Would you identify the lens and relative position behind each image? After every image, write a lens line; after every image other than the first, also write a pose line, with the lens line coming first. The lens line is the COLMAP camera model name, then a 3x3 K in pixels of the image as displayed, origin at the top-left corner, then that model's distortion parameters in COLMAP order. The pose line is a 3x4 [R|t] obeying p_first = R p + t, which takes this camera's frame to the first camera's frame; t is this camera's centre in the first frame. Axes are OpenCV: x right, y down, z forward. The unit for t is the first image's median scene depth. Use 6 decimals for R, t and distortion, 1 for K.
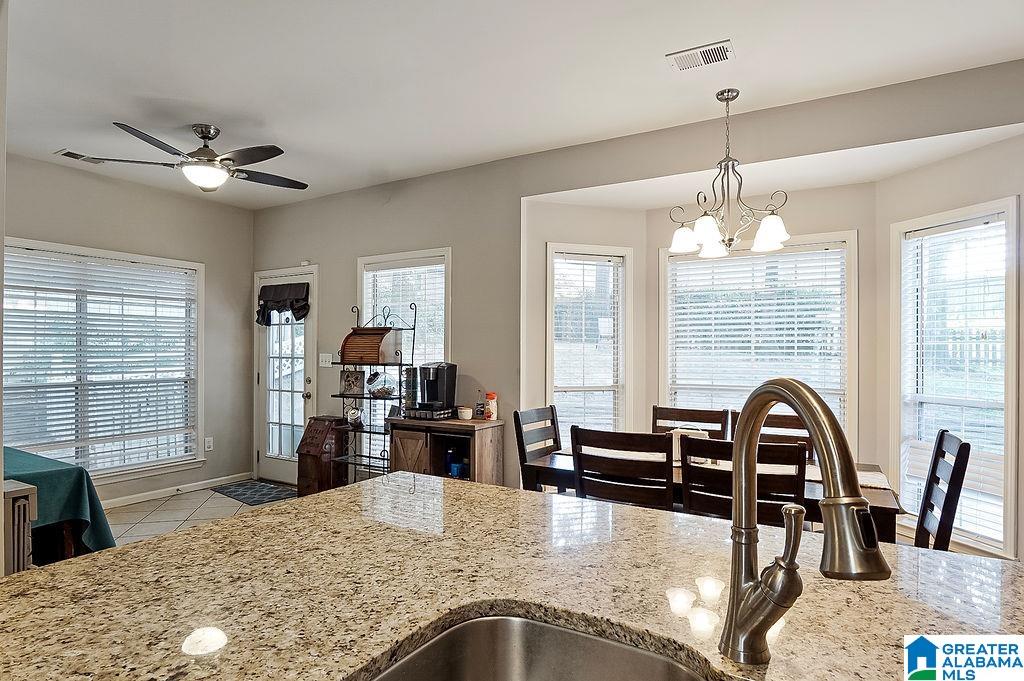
lens RADIAL K [[550.9, 0, 505.9], [0, 550.9, 351.9], [0, 0, 1]] dist [-0.031523, 0.004804]
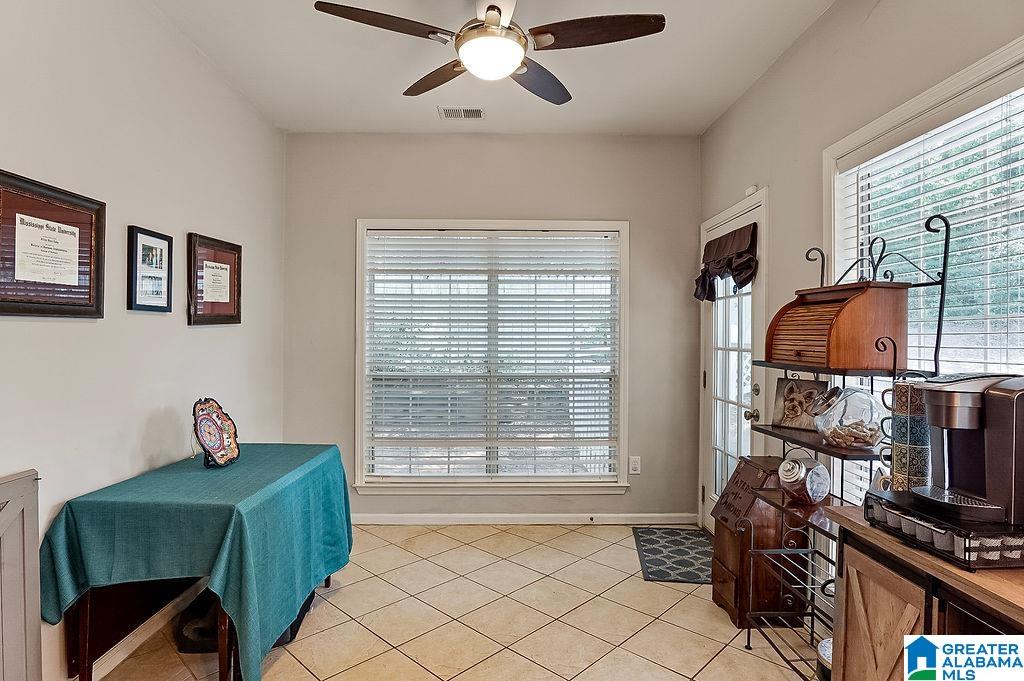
lens RADIAL K [[550.9, 0, 508.5], [0, 550.9, 335.9], [0, 0, 1]] dist [-0.031523, 0.004804]
pose [[0.527187, -0.001938, -0.849747, -0.005293], [-0.005933, 0.999965, -0.005962, -0.000258], [0.849729, 0.008185, 0.527156, 0.570984]]
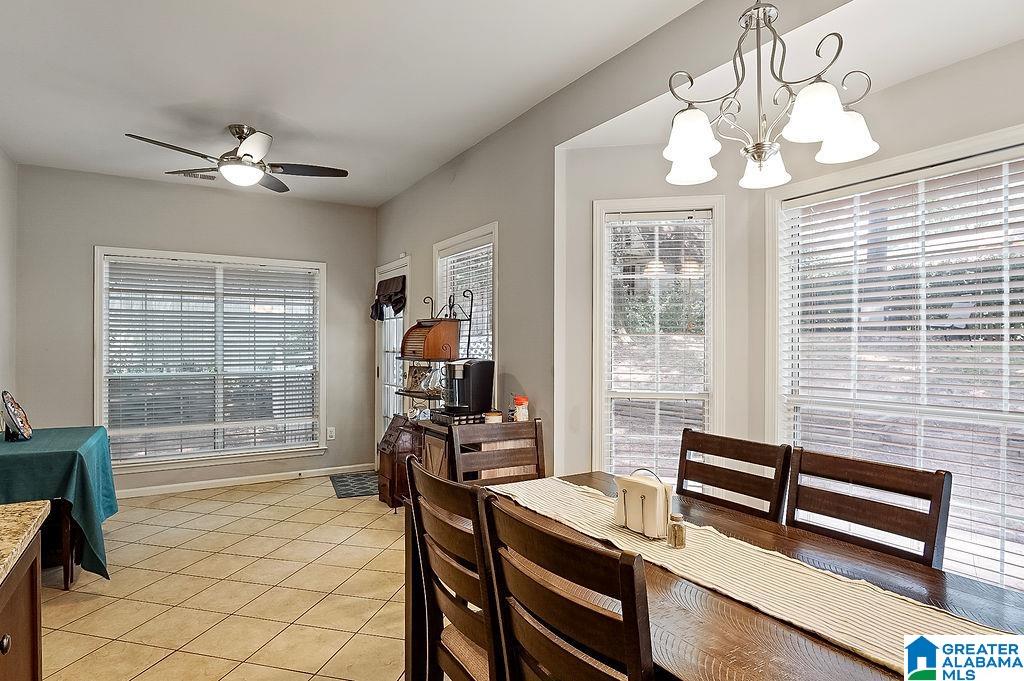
lens RADIAL K [[550.9, 0, 508.1], [0, 550.9, 342.3], [0, 0, 1]] dist [-0.031523, 0.004804]
pose [[0.888408, -0.003764, -0.459040, 0.304346], [-0.000124, 0.999964, -0.008441, 0.001676], [0.459055, 0.007556, 0.888376, 0.263748]]
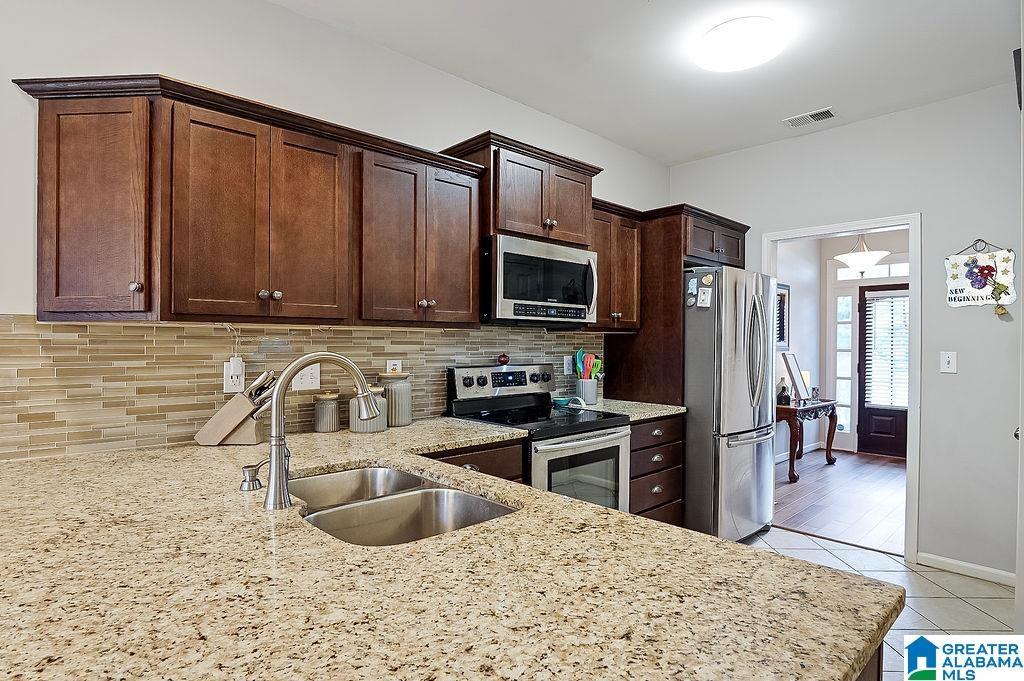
lens RADIAL K [[550.9, 0, 509.5], [0, 550.9, 345.8], [0, 0, 1]] dist [-0.031523, 0.004804]
pose [[-0.959479, -0.015251, 0.281368, -0.132676], [-0.012843, 0.999863, 0.010403, -0.001078], [-0.281488, 0.006368, -0.959544, 0.418307]]
